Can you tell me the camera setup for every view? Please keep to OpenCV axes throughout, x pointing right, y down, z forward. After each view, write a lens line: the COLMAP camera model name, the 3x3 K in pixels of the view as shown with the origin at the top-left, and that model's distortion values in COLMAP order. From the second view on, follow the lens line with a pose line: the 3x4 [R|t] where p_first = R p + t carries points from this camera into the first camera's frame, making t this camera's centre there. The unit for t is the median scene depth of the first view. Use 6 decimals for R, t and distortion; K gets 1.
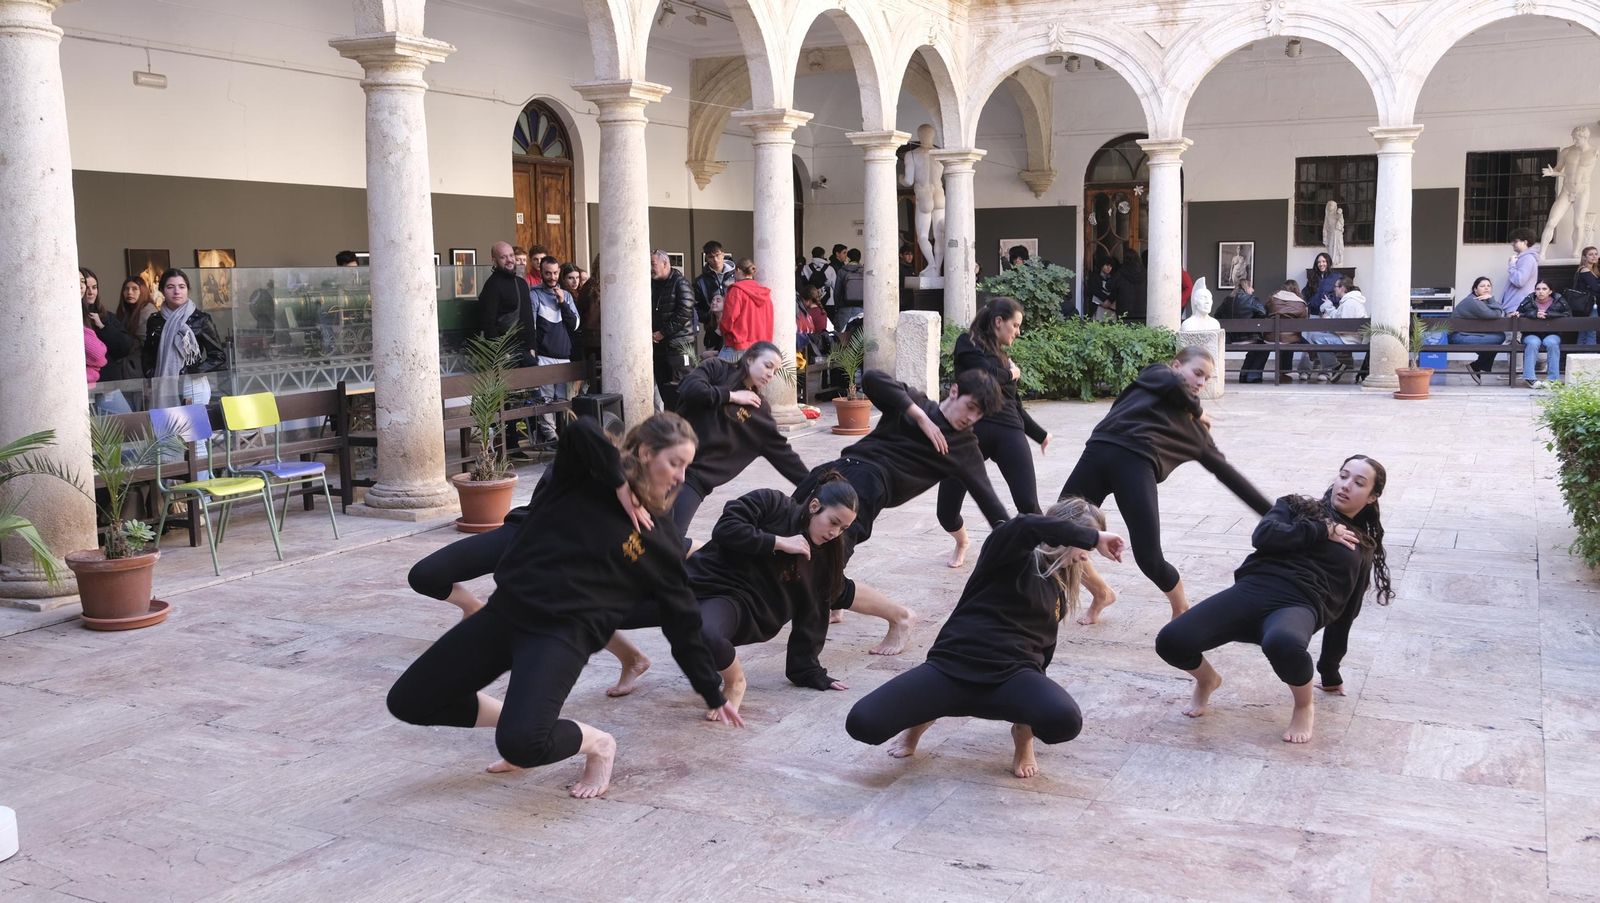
lens RADIAL K [[1438.8, 0, 804.4], [0, 1438.8, 456.5], [0, 0, 1]] dist [-0.022973, 0.012231]
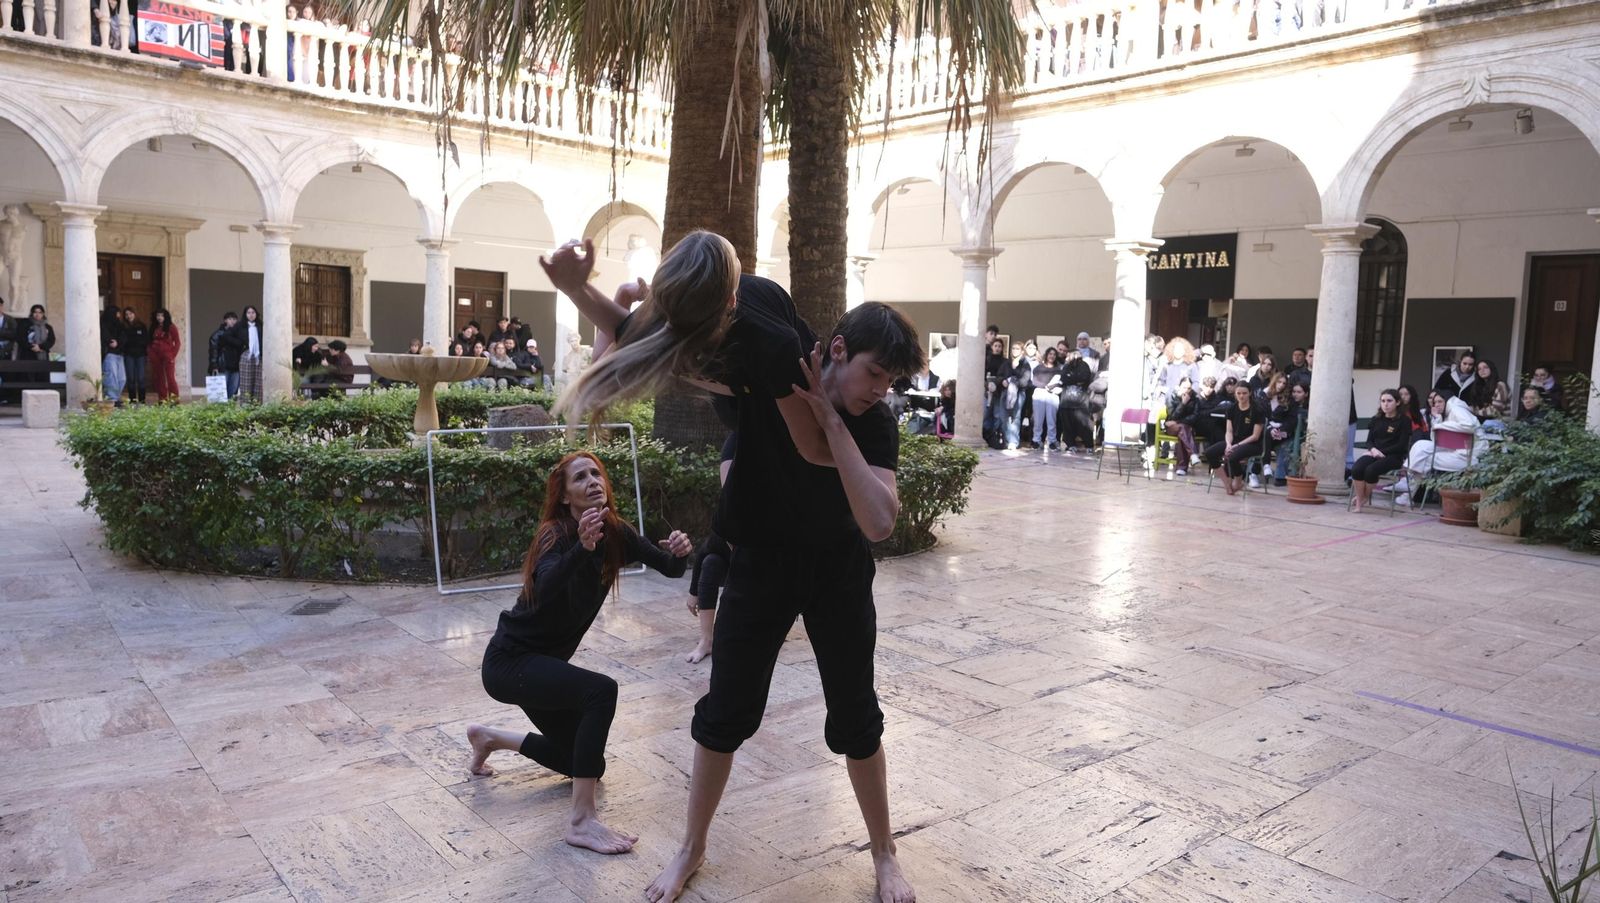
lens RADIAL K [[1083.7, 0, 800.0], [0, 1083.7, 451.5], [0, 0, 1]] dist [-0.025057, 0.011328]
pose [[0.403914, -0.050832, 0.913383, -0.065514], [0.064149, 0.997571, 0.027149, -0.002736], [-0.912545, 0.047627, 0.406194, 0.033253]]
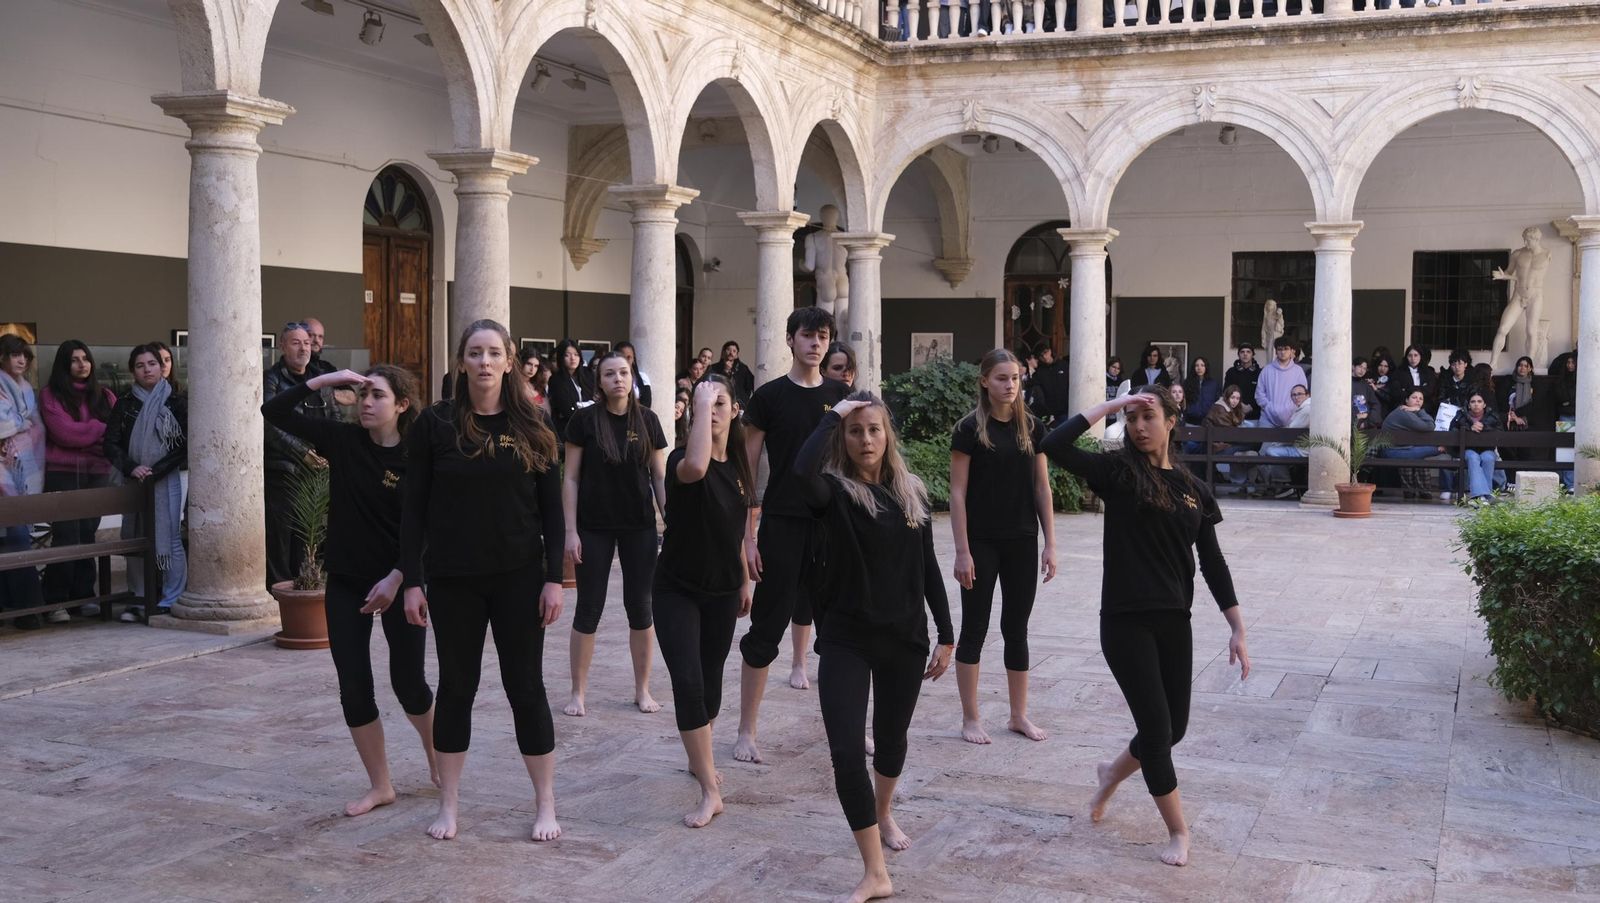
lens RADIAL K [[1642.4, 0, 806.8], [0, 1642.4, 454.7], [0, 0, 1]] dist [-0.038888, 0.071282]
pose [[0.997870, 0.020046, 0.062077, 0.019087], [-0.015493, 0.997213, -0.072975, 0.002424], [-0.063367, 0.071857, 0.995400, -0.030801]]
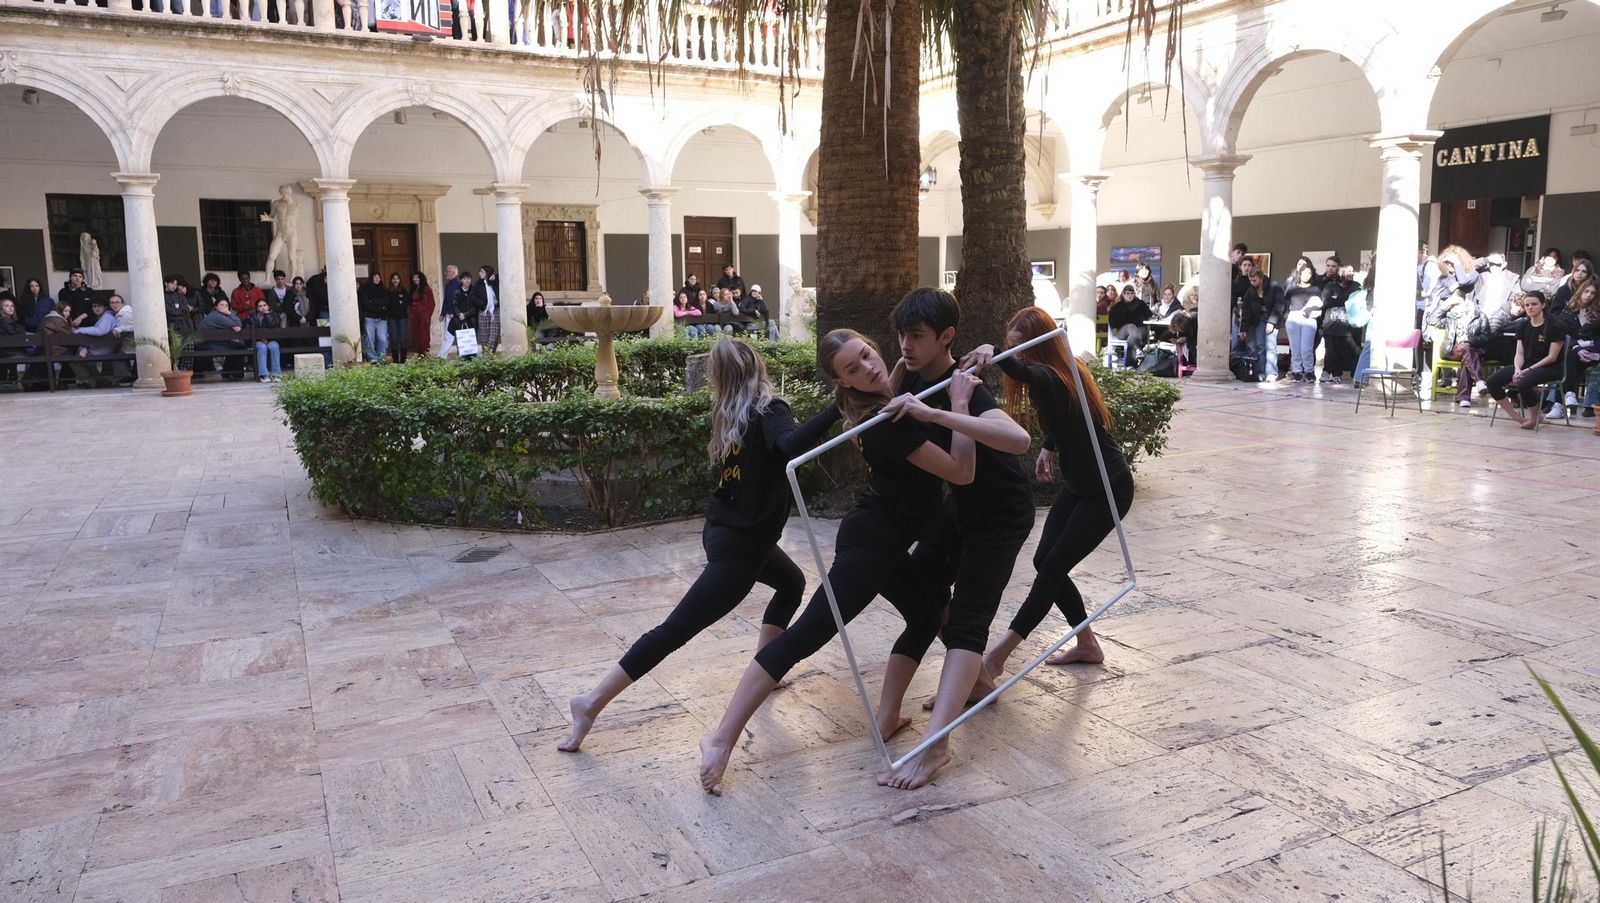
lens RADIAL K [[1113.5, 0, 803.7], [0, 1113.5, 454.3], [0, 0, 1]] dist [-0.026159, 0.015813]
pose [[0.609617, -0.108347, 0.785256, -0.006192], [0.095851, 0.993422, 0.062657, 0.003551], [-0.786879, 0.037071, 0.615992, -0.026867]]
